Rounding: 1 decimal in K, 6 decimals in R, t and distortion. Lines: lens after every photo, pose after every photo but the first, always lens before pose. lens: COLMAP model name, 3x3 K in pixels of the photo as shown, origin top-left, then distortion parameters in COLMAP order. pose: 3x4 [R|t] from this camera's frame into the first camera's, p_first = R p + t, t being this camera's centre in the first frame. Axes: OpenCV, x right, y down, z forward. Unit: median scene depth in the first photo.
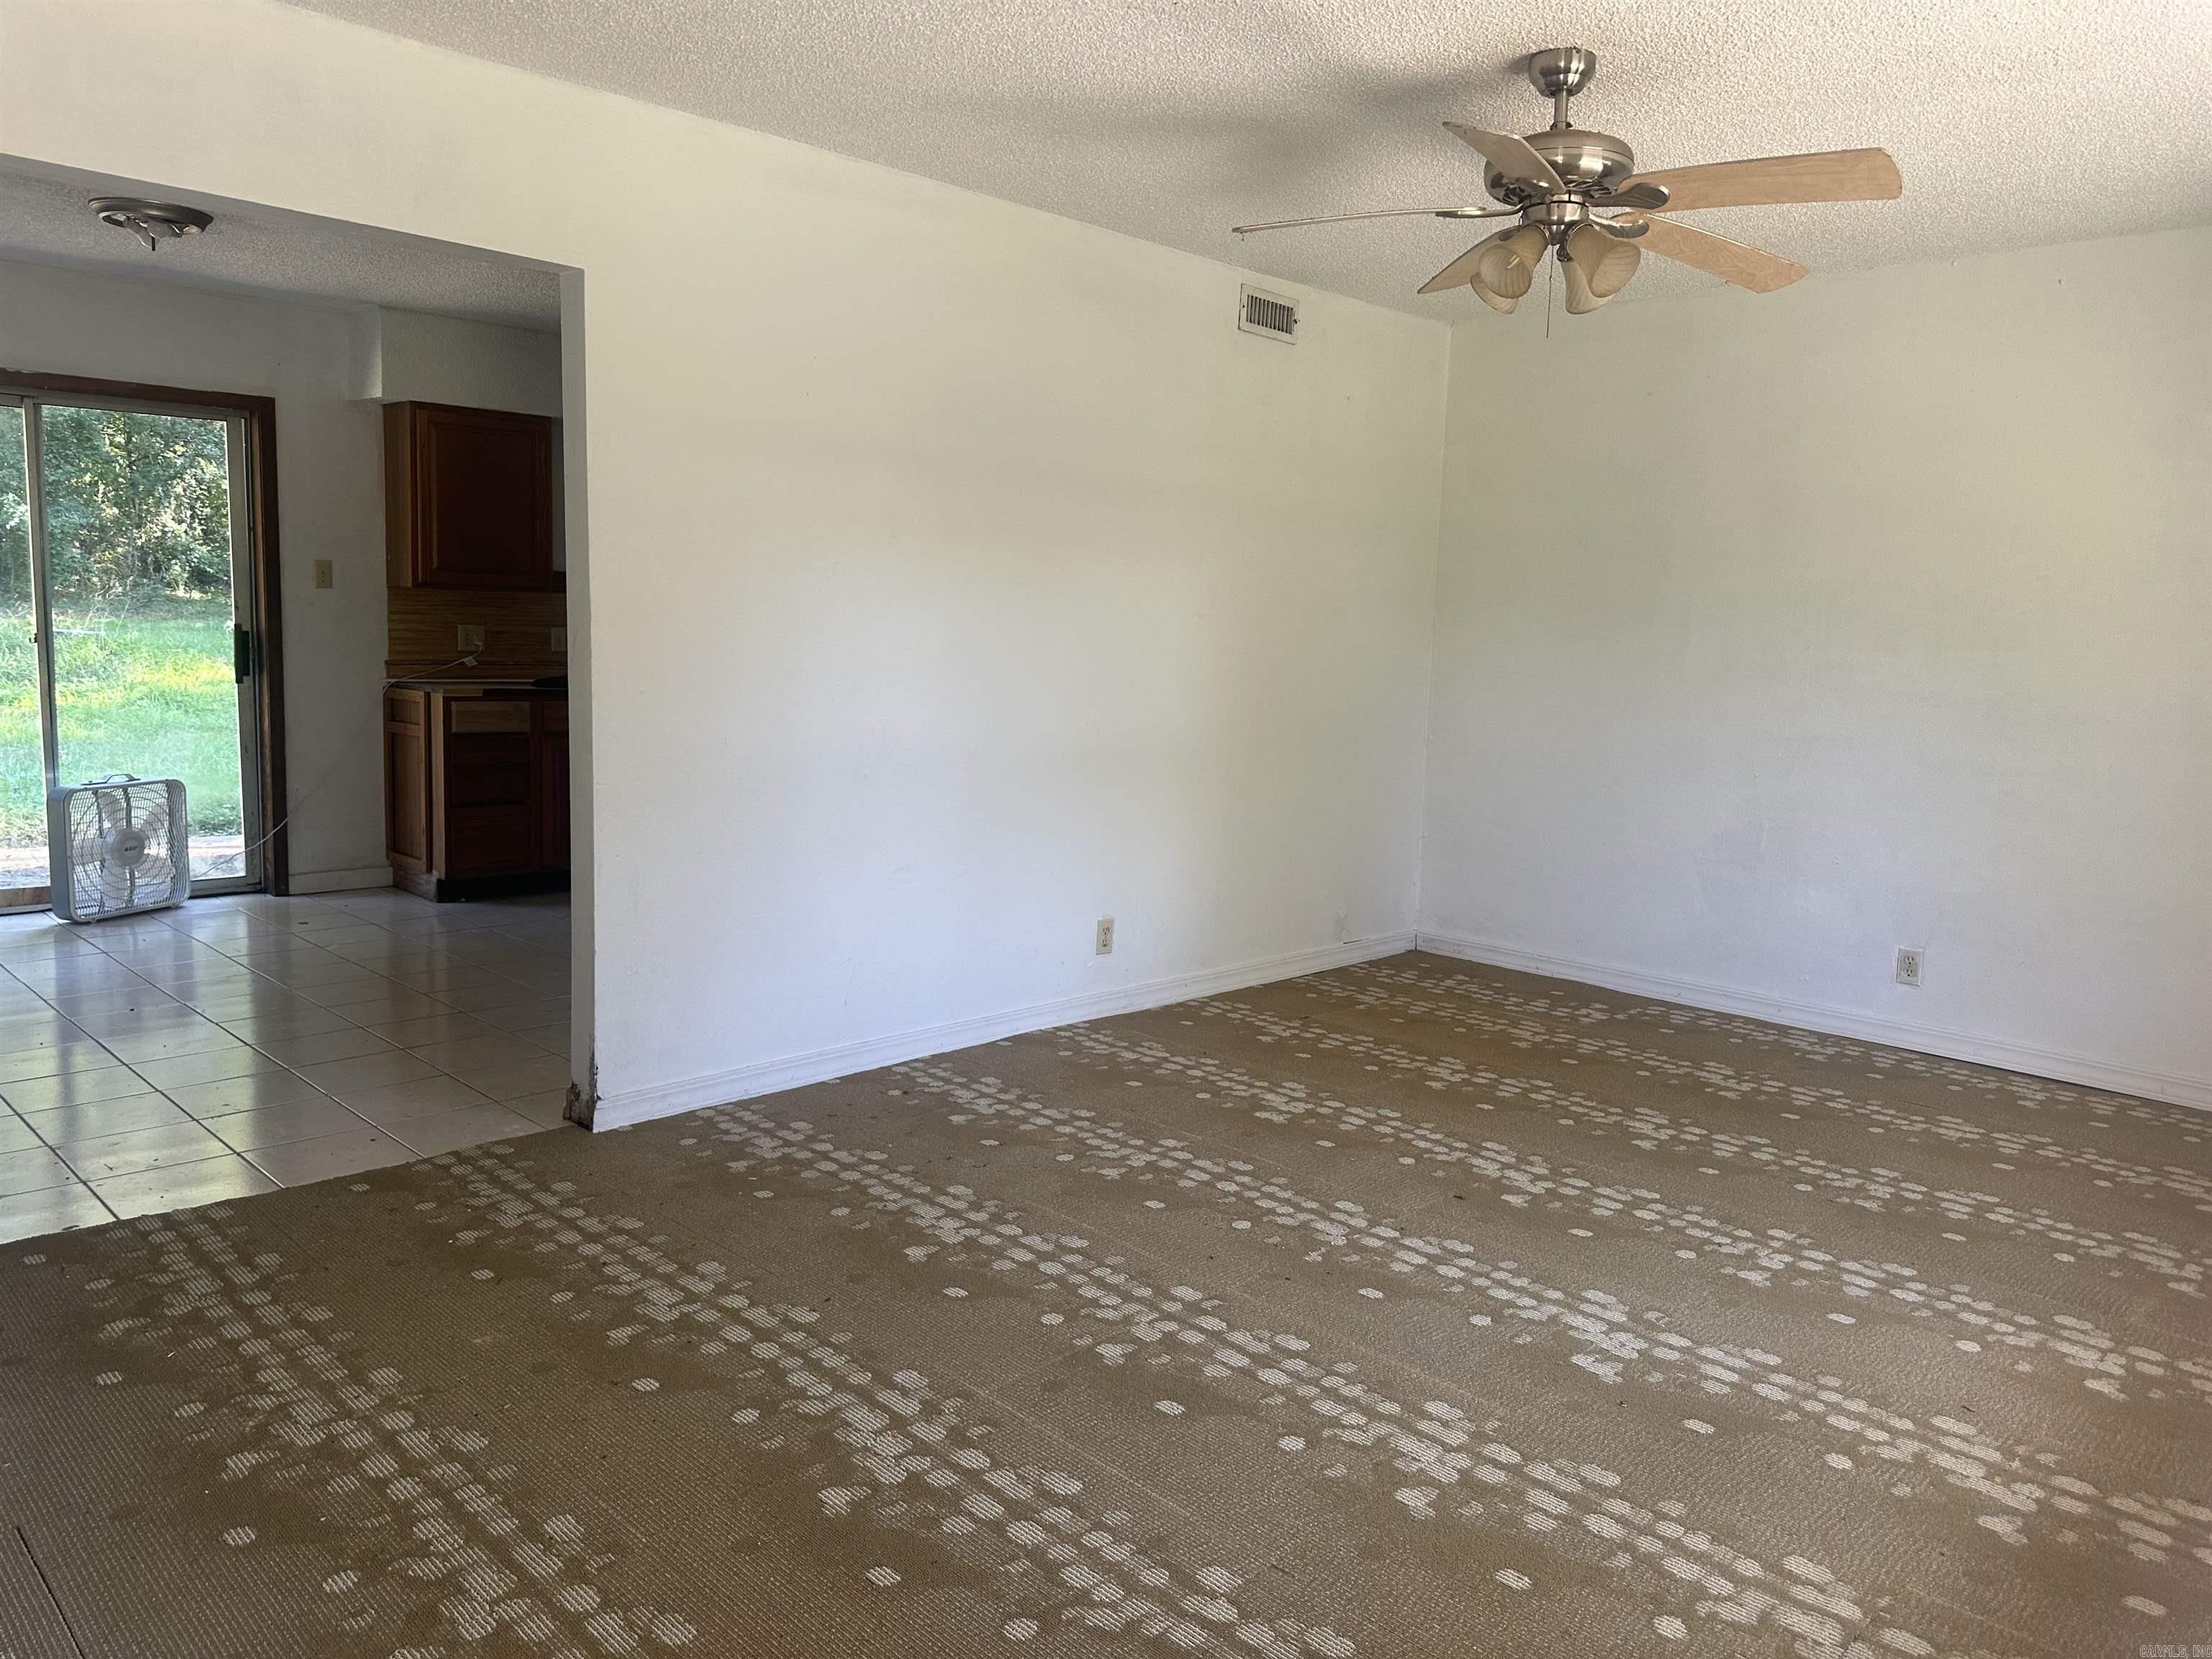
lens RADIAL K [[1570.0, 0, 1089.9], [0, 1570.0, 826.5], [0, 0, 1]] dist [0.032842, -0.042745]
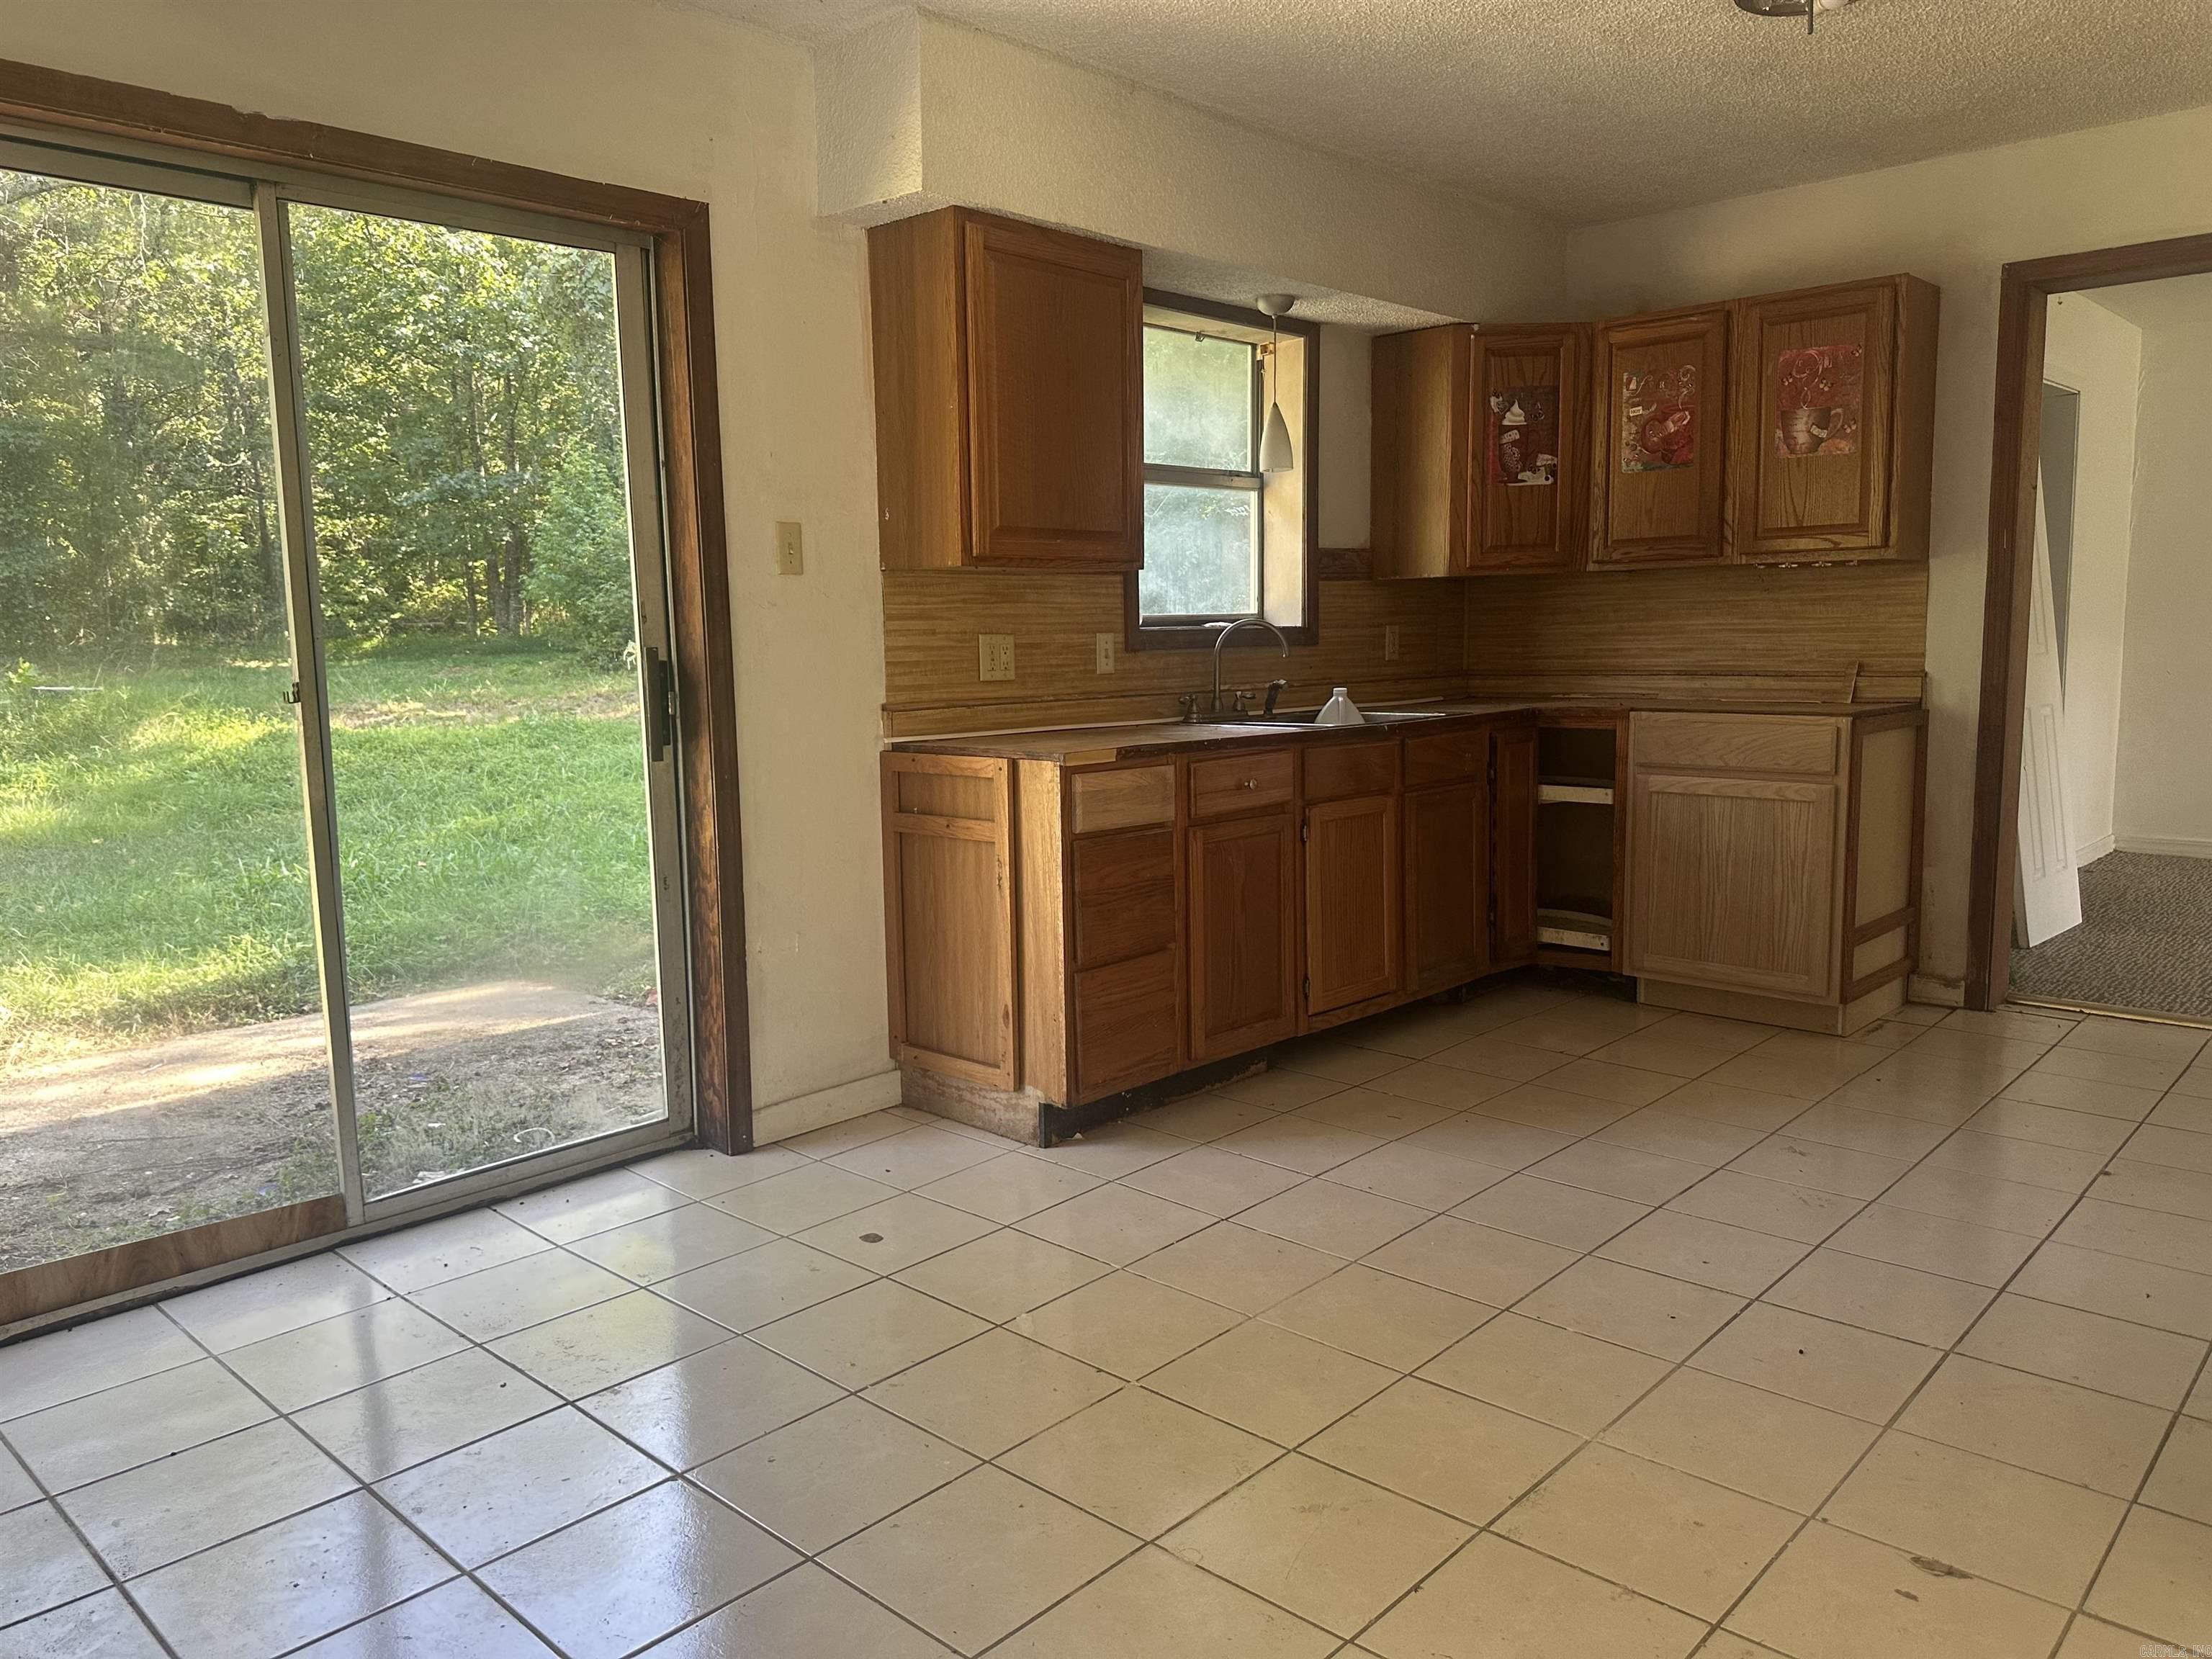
lens RADIAL K [[1570.0, 0, 1125.2], [0, 1570.0, 820.9], [0, 0, 1]] dist [0.032842, -0.042745]
pose [[0.997426, -0.054780, 0.046259, -0.767817], [0.055103, 0.998464, -0.005730, -0.111175], [-0.045874, 0.008264, 0.998913, 0.878809]]
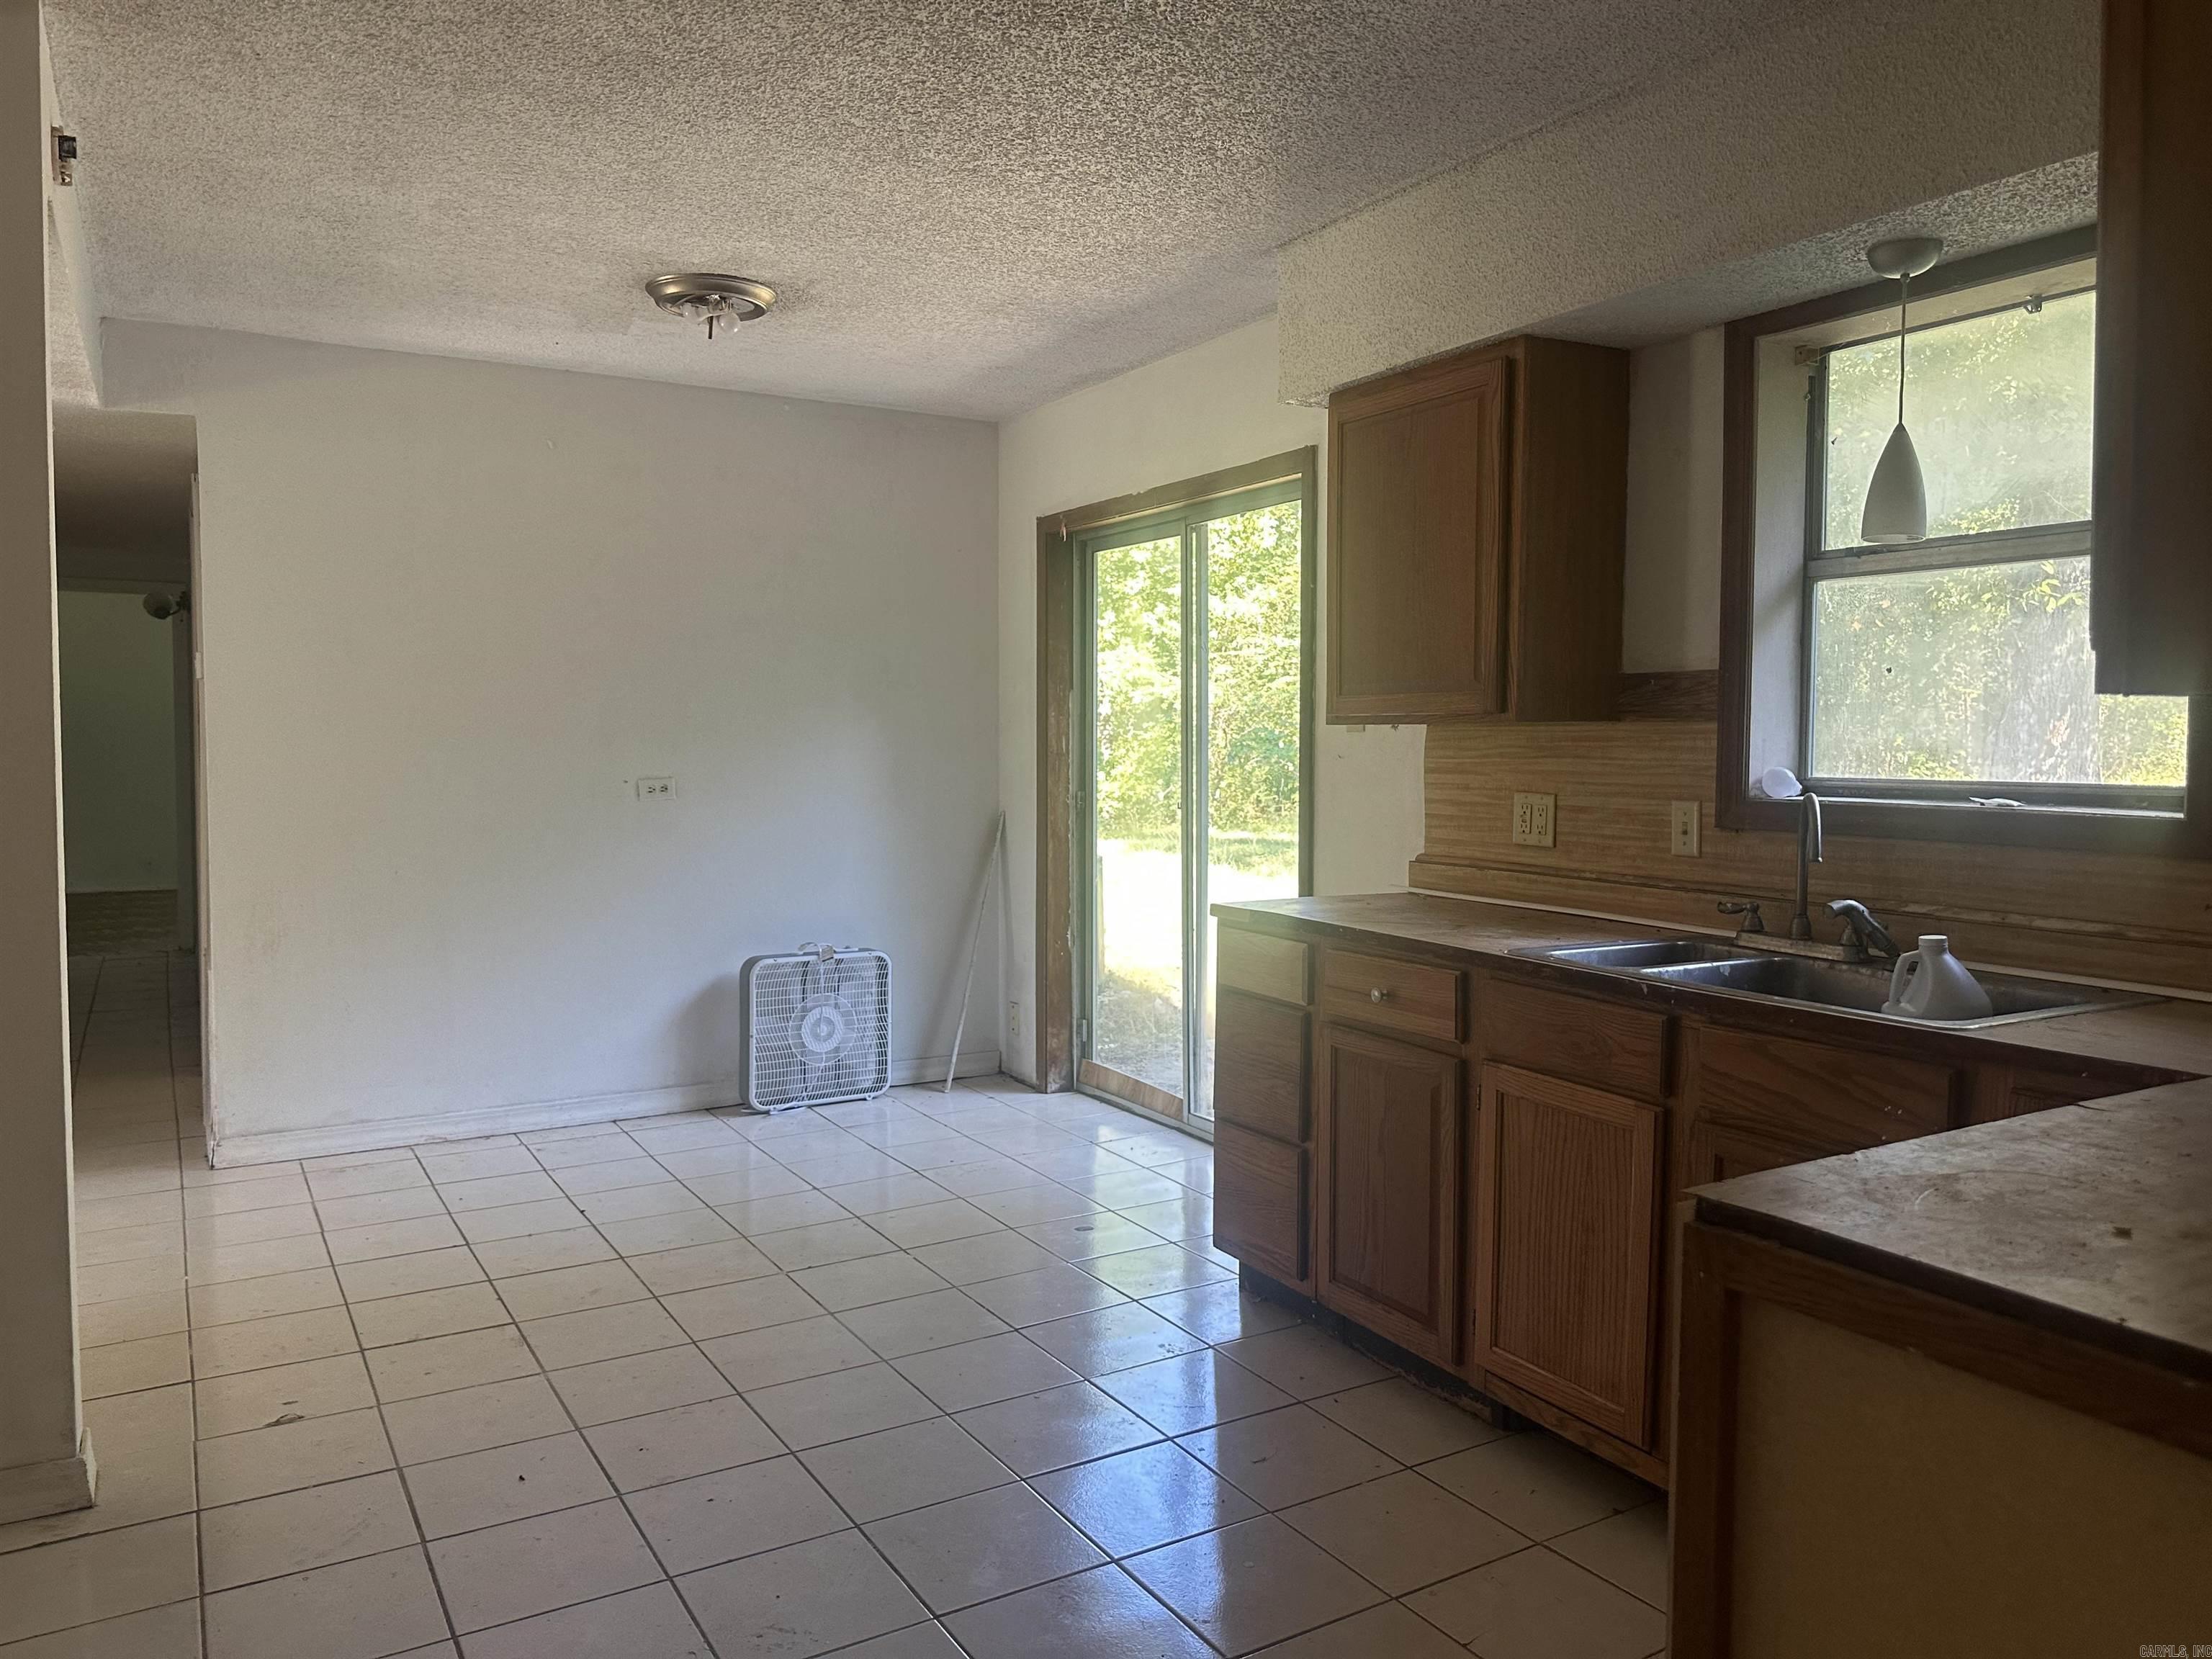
lens RADIAL K [[1570.0, 0, 1113.1], [0, 1570.0, 830.4], [0, 0, 1]] dist [0.032842, -0.042745]
pose [[-0.232470, 0.028776, -0.972178, 0.254388], [-0.130373, 0.989619, 0.060467, -0.262843], [0.963826, 0.140803, -0.226305, 2.011763]]
